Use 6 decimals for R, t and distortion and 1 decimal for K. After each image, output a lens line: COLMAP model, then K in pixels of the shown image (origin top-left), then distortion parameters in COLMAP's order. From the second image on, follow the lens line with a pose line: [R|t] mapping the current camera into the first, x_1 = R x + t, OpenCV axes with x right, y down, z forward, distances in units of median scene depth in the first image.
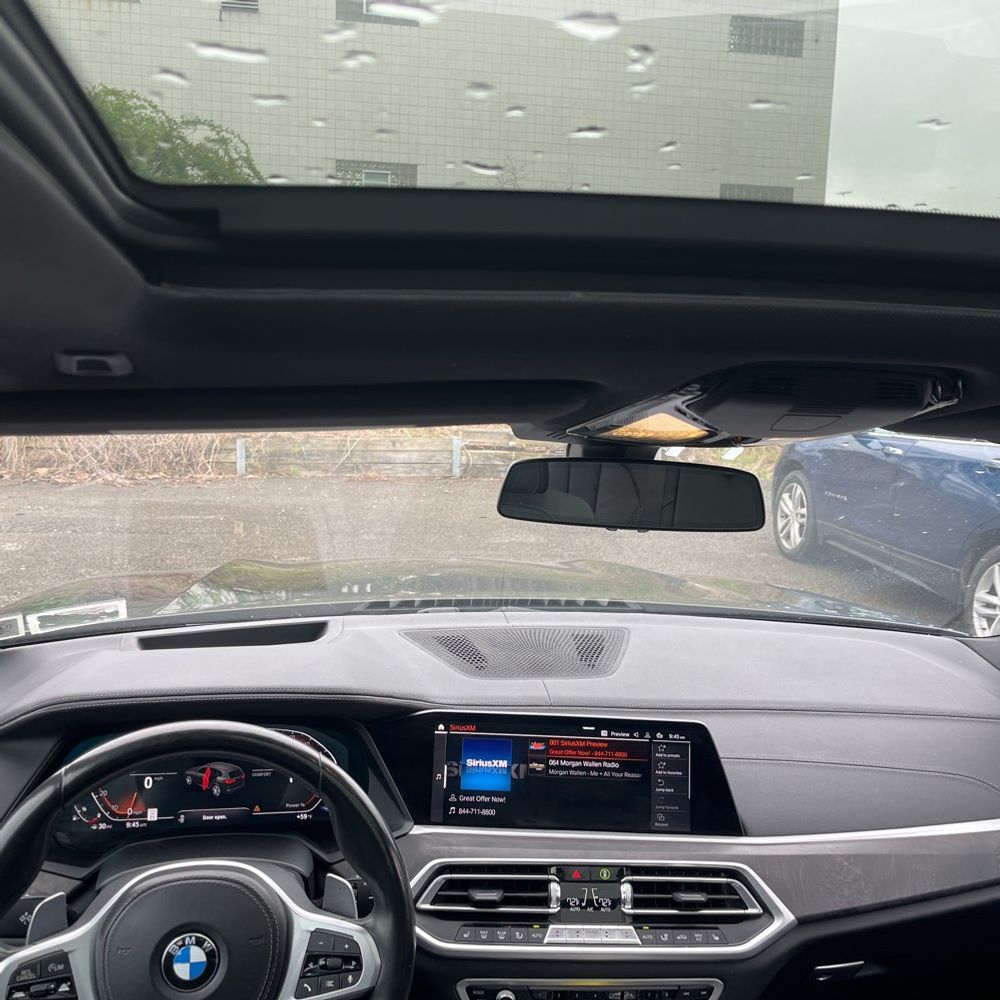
lens RADIAL K [[999.8, 0, 505.0], [0, 999.8, 504.6], [0, 0, 1]] dist [0.028330, 0.000000]
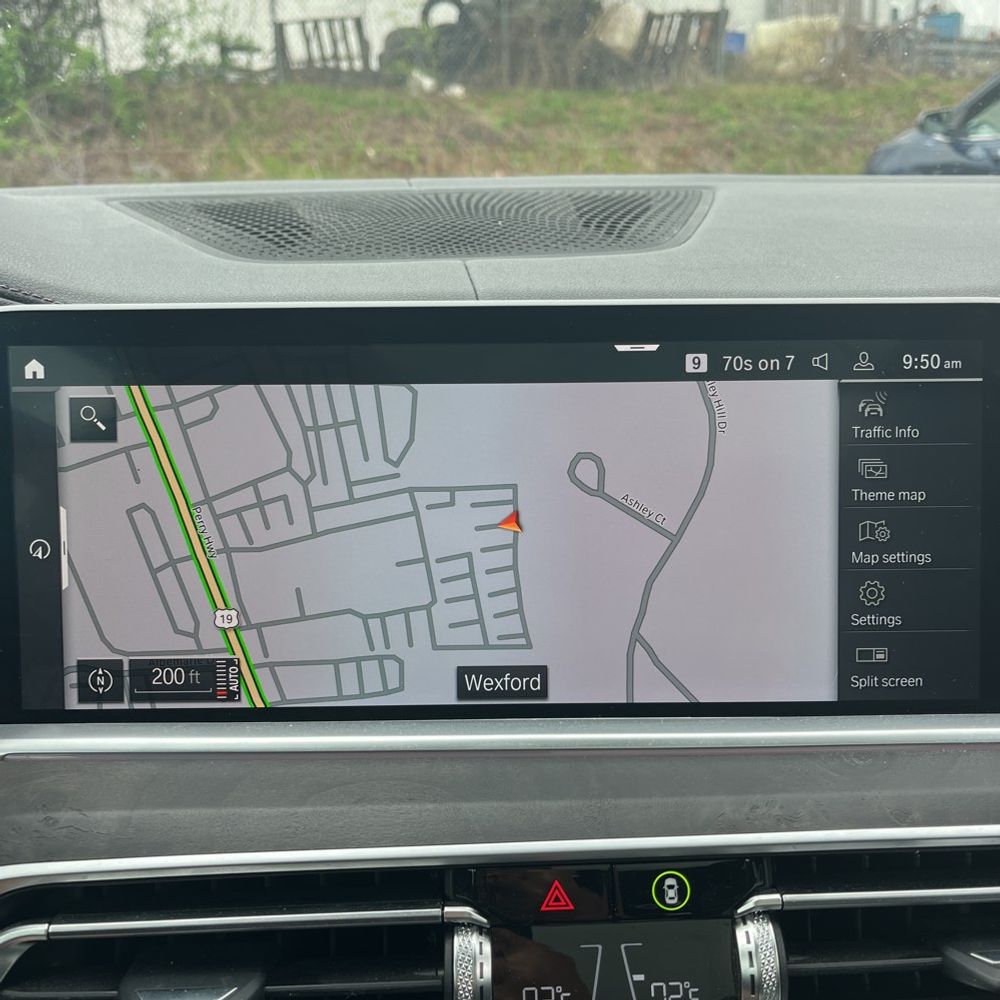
lens RADIAL K [[999.8, 0, 507.0], [0, 999.8, 507.2], [0, 0, 1]] dist [0.028330, 0.000000]
pose [[0.997463, -0.047944, -0.052622, 0.076497], [0.057810, 0.976898, 0.205736, 0.221576], [0.041543, -0.208257, 0.977192, 0.775398]]
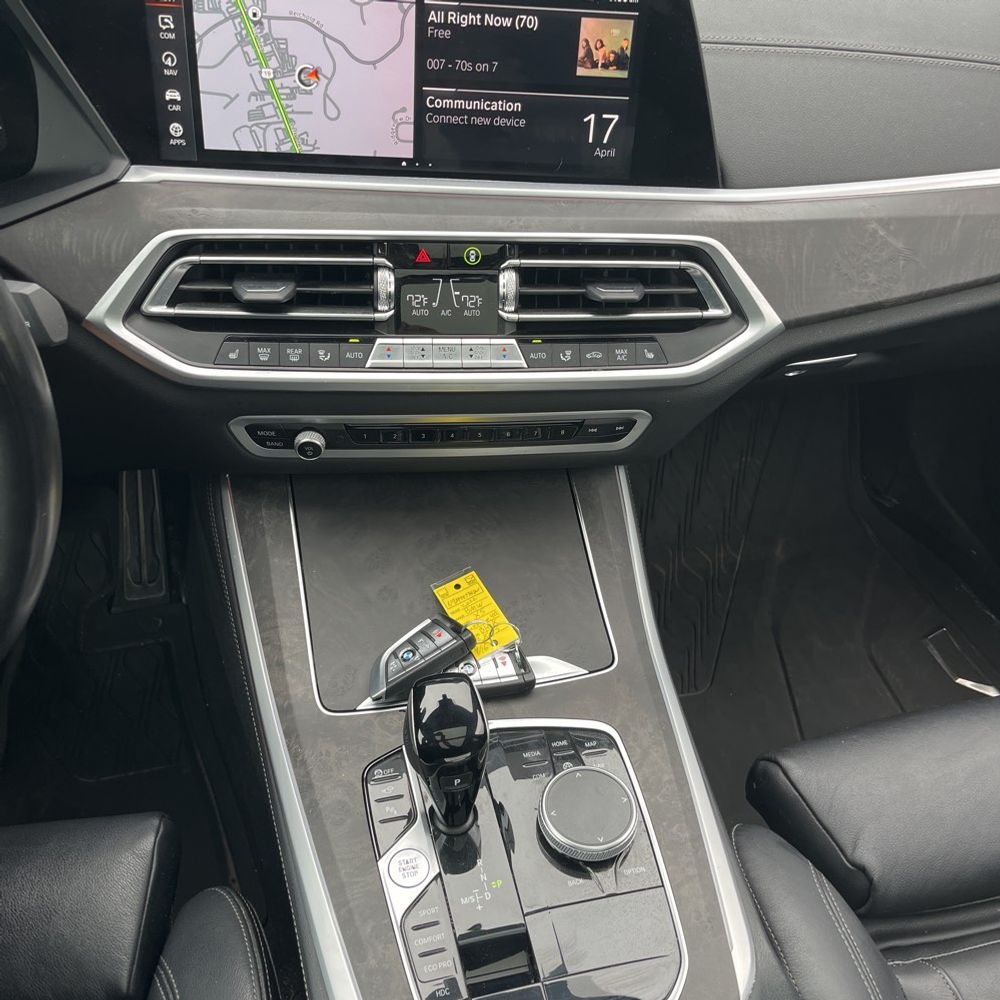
lens RADIAL K [[999.8, 0, 494.5], [0, 999.8, 507.6], [0, 0, 1]] dist [0.028330, 0.000000]
pose [[0.999149, -0.004714, 0.040983, 0.087878], [-0.022280, 0.774437, 0.632259, 0.115947], [-0.034719, -0.632634, 0.773672, 0.463105]]
